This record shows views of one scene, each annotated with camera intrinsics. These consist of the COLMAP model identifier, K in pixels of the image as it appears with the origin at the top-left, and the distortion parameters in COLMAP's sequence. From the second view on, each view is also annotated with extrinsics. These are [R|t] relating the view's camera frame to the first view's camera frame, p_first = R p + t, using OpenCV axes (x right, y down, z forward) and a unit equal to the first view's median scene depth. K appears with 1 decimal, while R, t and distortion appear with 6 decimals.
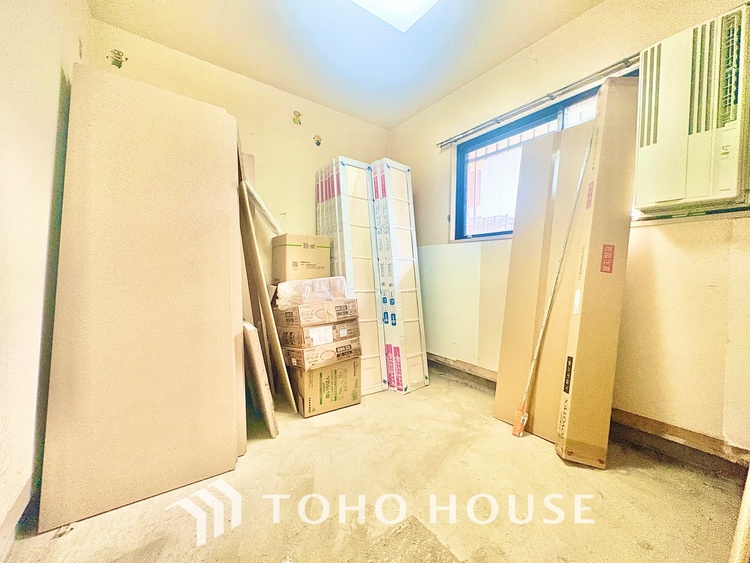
lens RADIAL K [[299.2, 0, 375.5], [0, 299.2, 281.7], [0, 0, 1]] dist [0.000229, 0.000291]
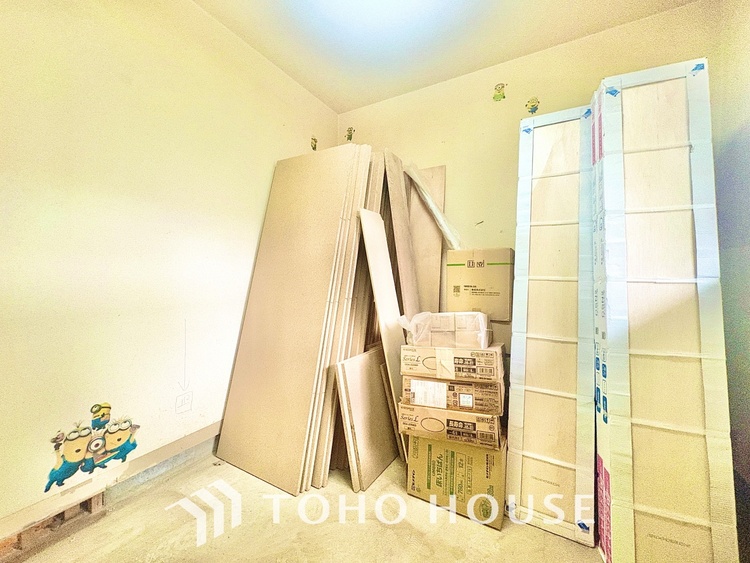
lens RADIAL K [[299.2, 0, 375.5], [0, 299.2, 281.7], [0, 0, 1]] dist [0.000229, 0.000291]
pose [[0.418754, 0.004543, -0.908088, 0.398878], [-0.020772, 0.999774, -0.004578, -0.079016], [0.907862, 0.020780, 0.418753, 0.548337]]
